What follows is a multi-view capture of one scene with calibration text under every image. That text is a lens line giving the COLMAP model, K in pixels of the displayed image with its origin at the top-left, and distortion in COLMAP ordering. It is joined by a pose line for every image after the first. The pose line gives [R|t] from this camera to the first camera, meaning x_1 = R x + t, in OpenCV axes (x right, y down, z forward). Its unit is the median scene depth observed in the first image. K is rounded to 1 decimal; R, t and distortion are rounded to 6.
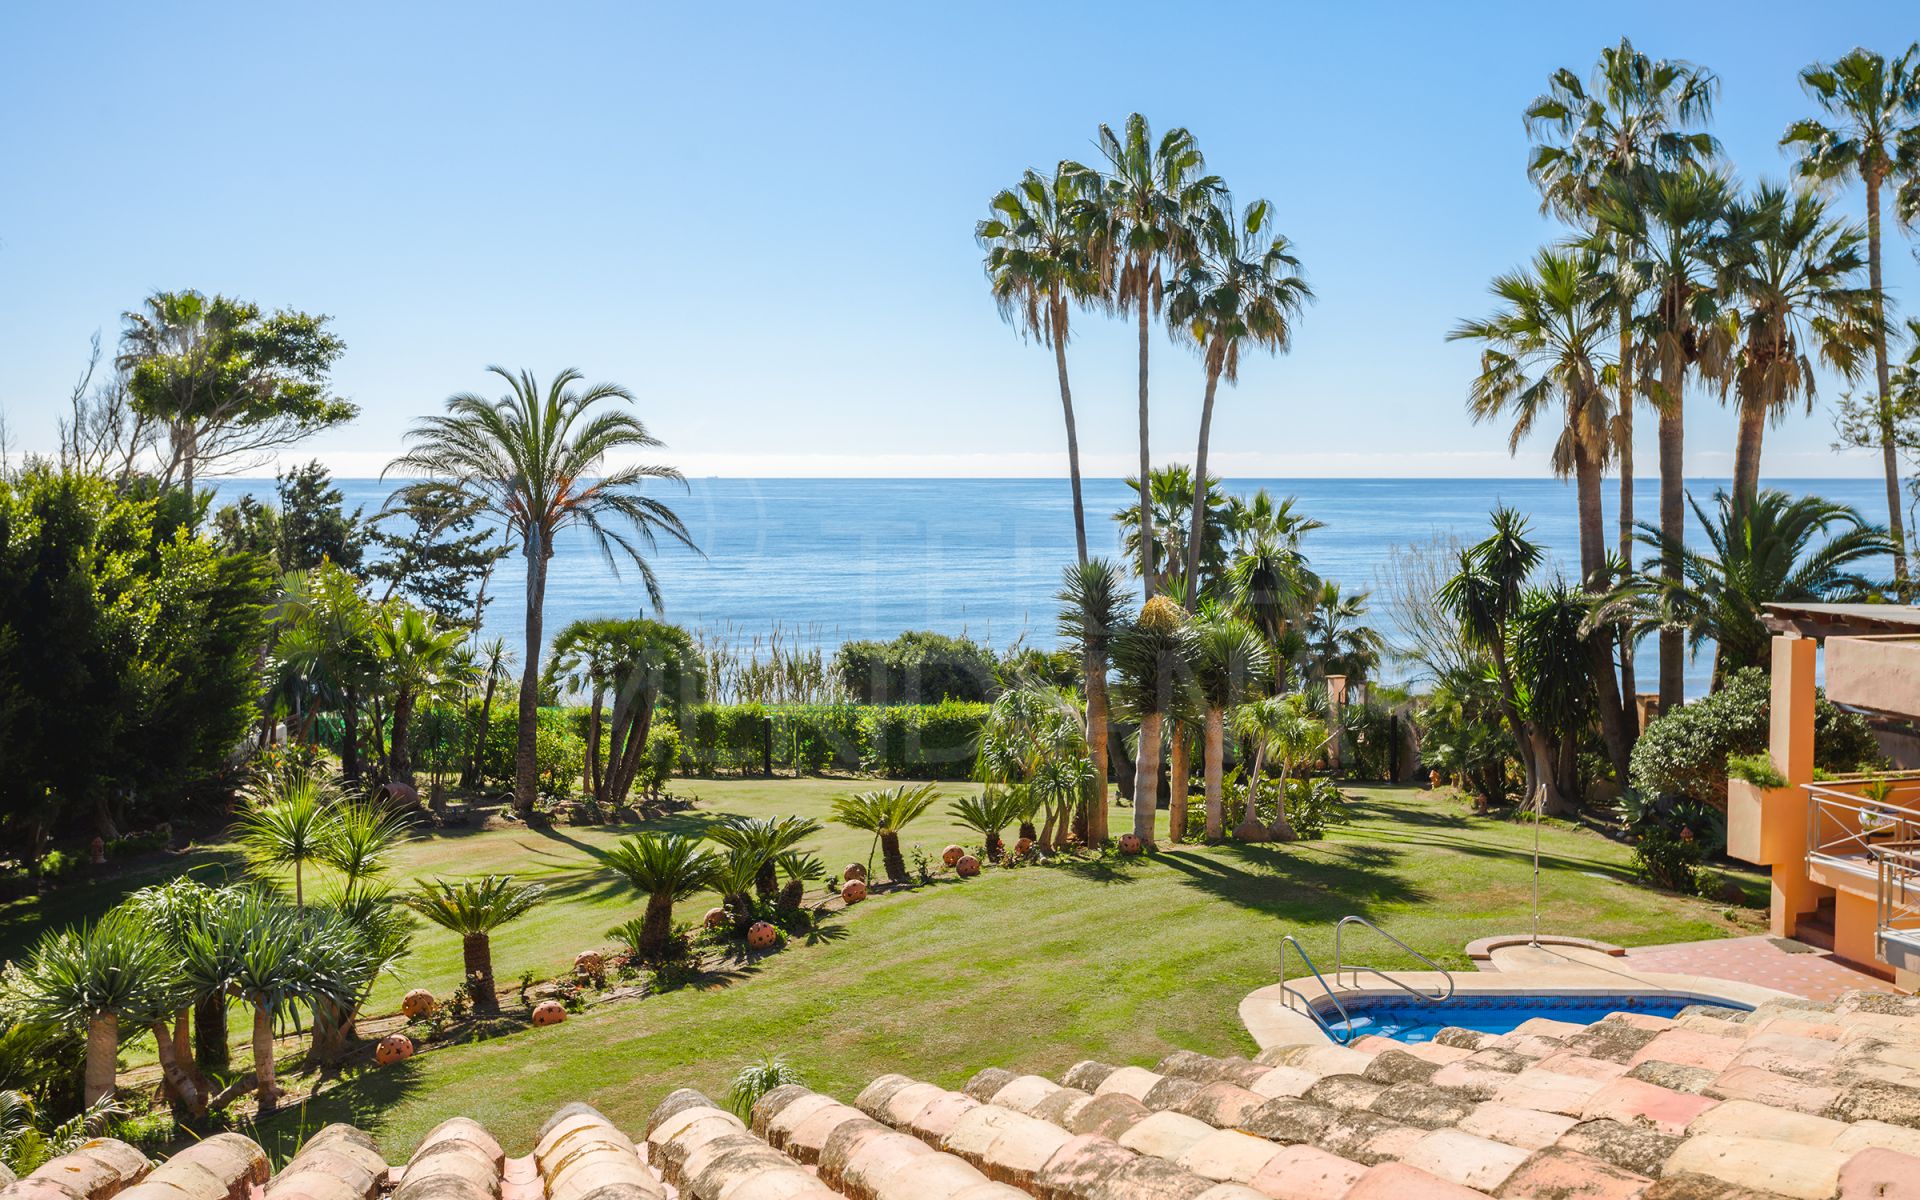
lens RADIAL K [[1863.6, 0, 960.0], [0, 1863.6, 600.0], [0, 0, 1]] dist [0.014422, 0.007525]
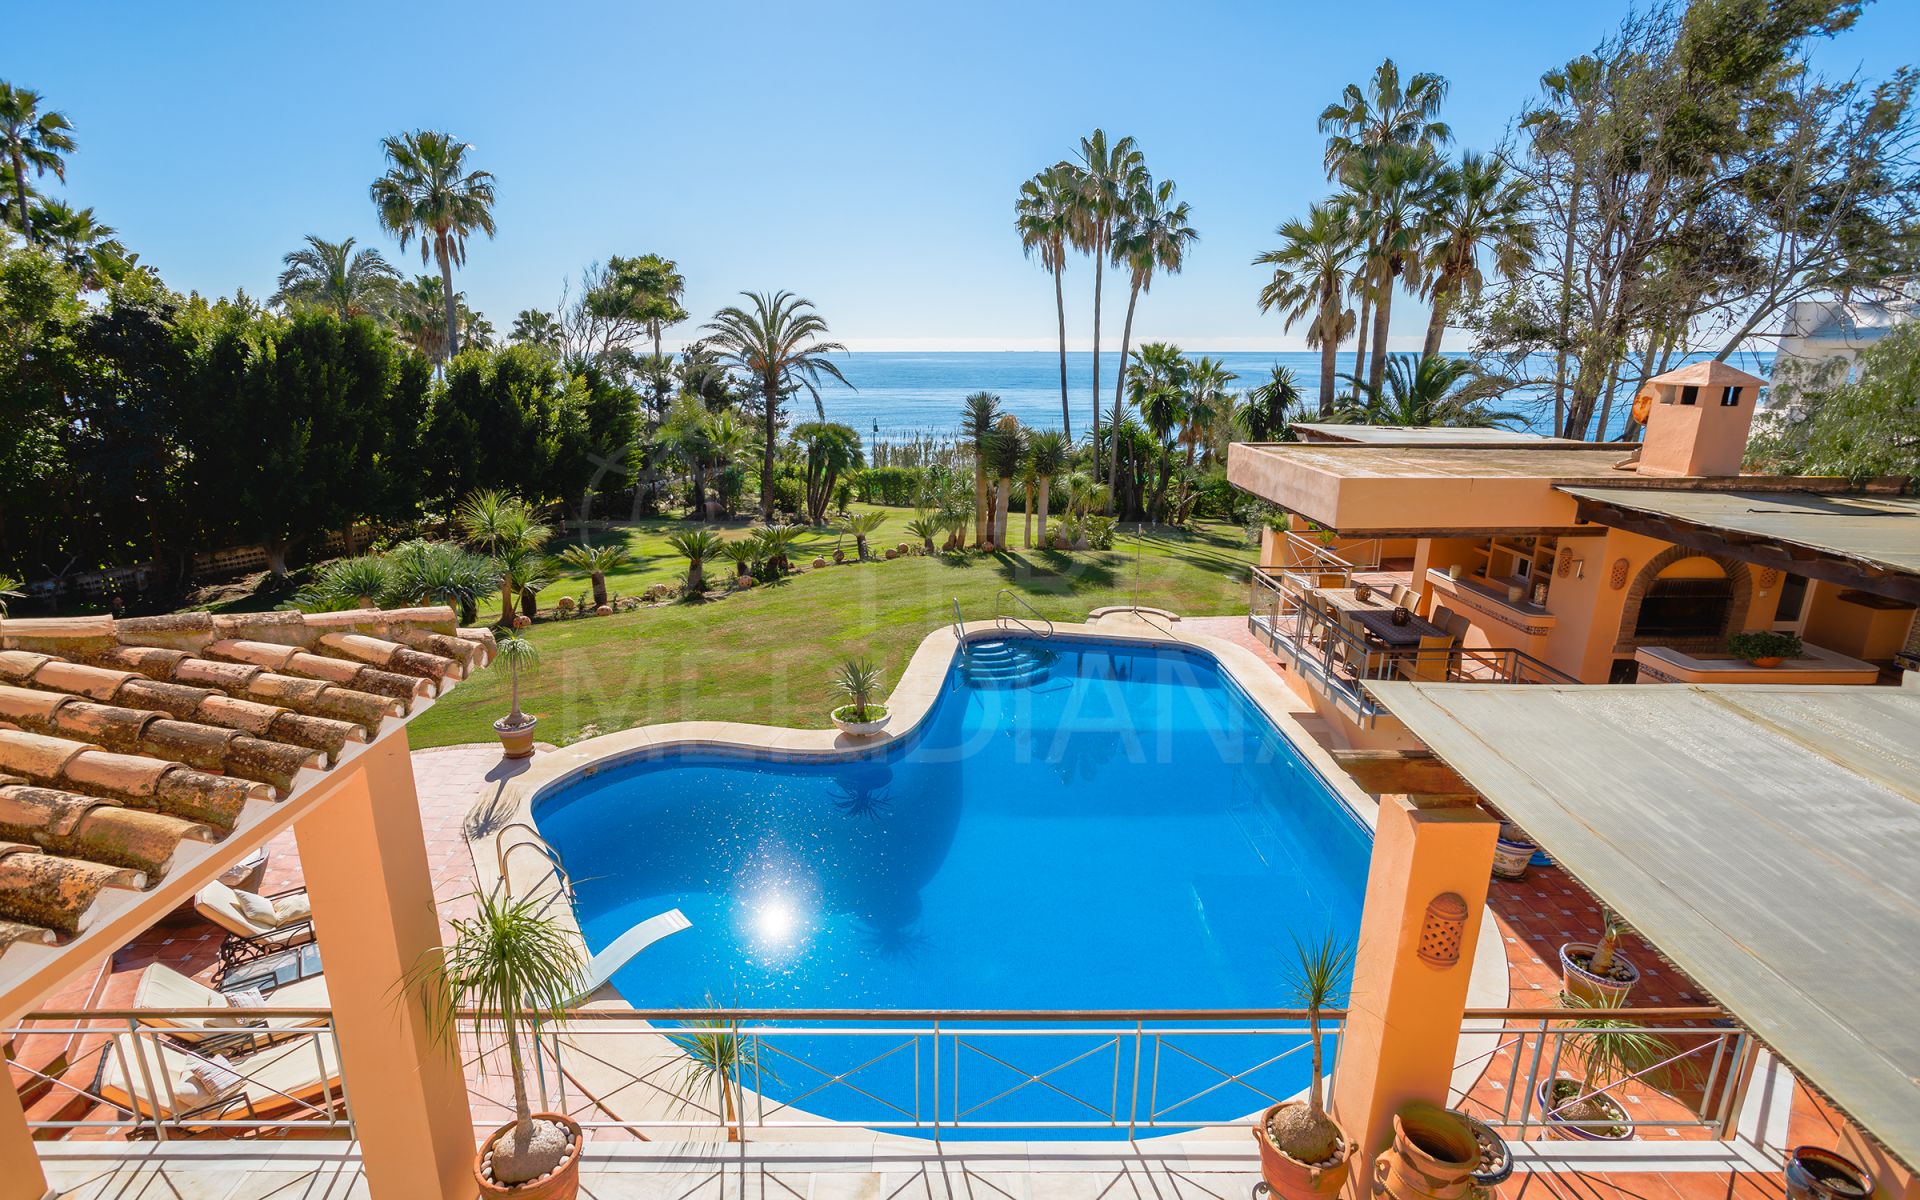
lens RADIAL K [[938.7, 0, 923.7], [0, 938.7, 623.9], [0, 0, 1]] dist [-0.001693, 0.000187]
pose [[0.965903, 0.071028, -0.248969, 0.198428], [-0.015974, 0.976150, 0.216510, 0.000568], [0.258409, -0.205150, 0.944001, 0.047119]]
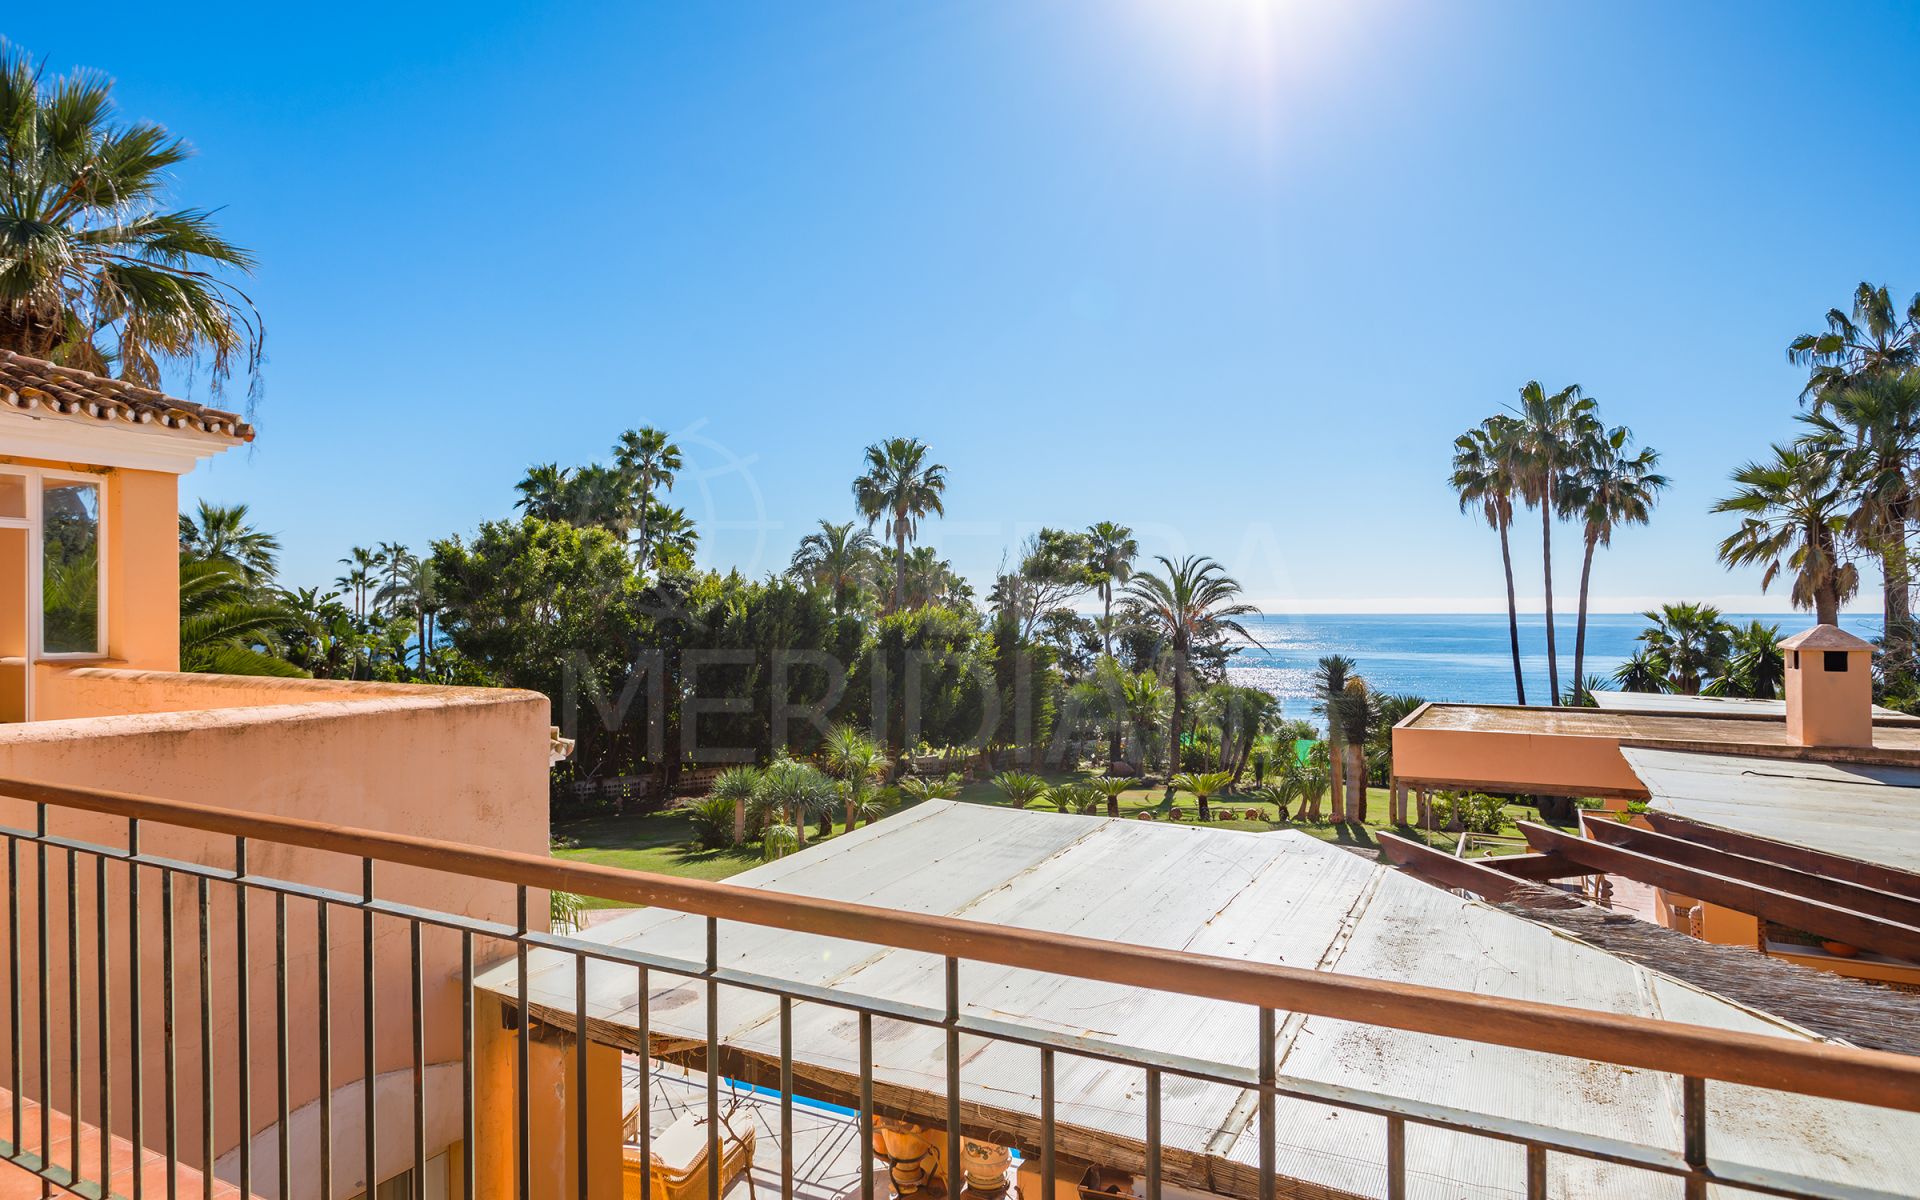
lens RADIAL K [[1097.1, 0, 960.0], [0, 1097.1, 600.0], [0, 0, 1]] dist [-0.000703, 0.000538]
pose [[0.733351, -0.008467, -0.679798, 0.391796], [-0.044592, 0.997170, -0.060525, 0.003445], [0.678387, 0.074700, 0.730898, -0.002126]]
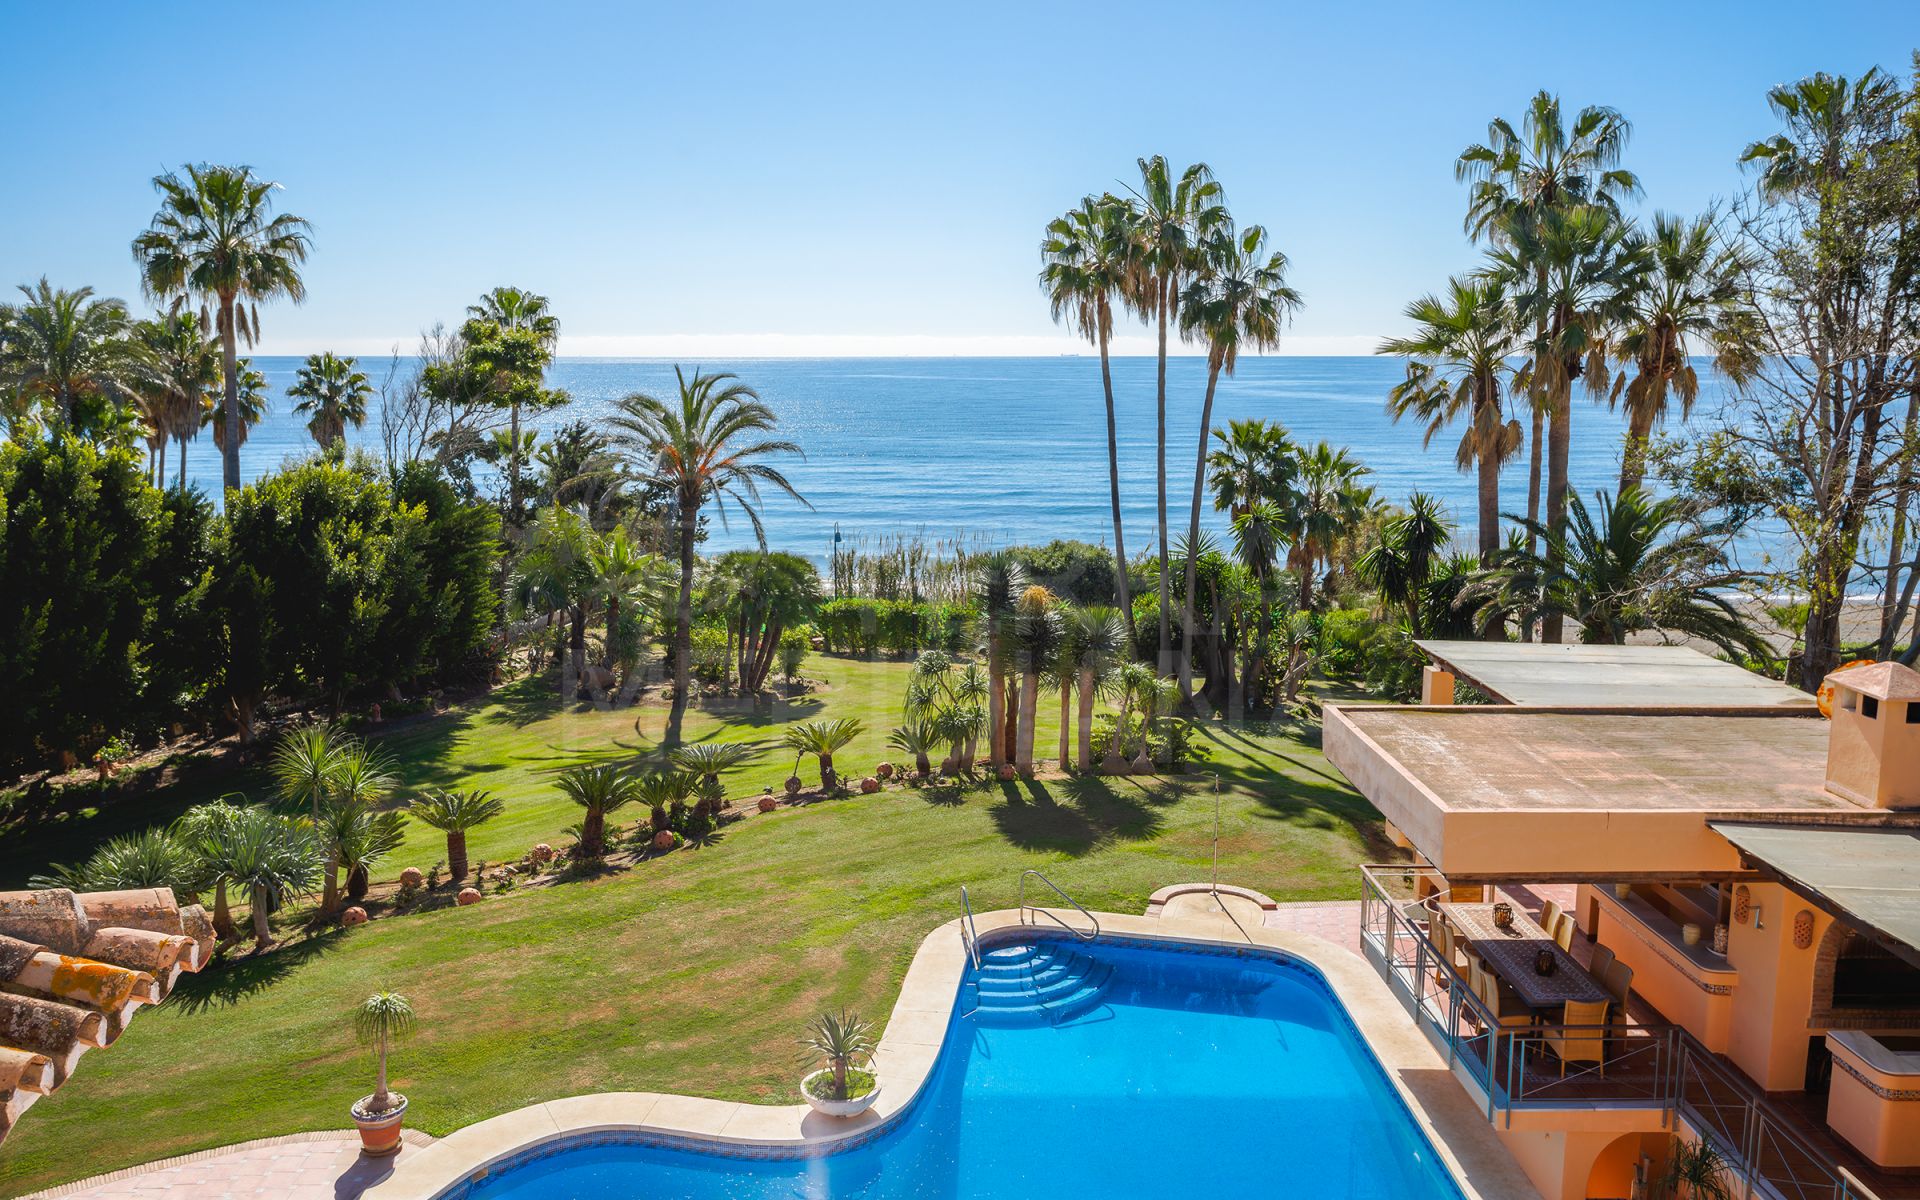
lens RADIAL K [[1505.9, 0, 919.7], [0, 1505.9, 589.2], [0, 0, 1]] dist [0.004165, 0.000561]
pose [[0.968500, 0.038435, -0.246031, 0.211102], [-0.015160, 0.995285, 0.095806, -0.072935], [0.248553, -0.089059, 0.964515, -0.026354]]
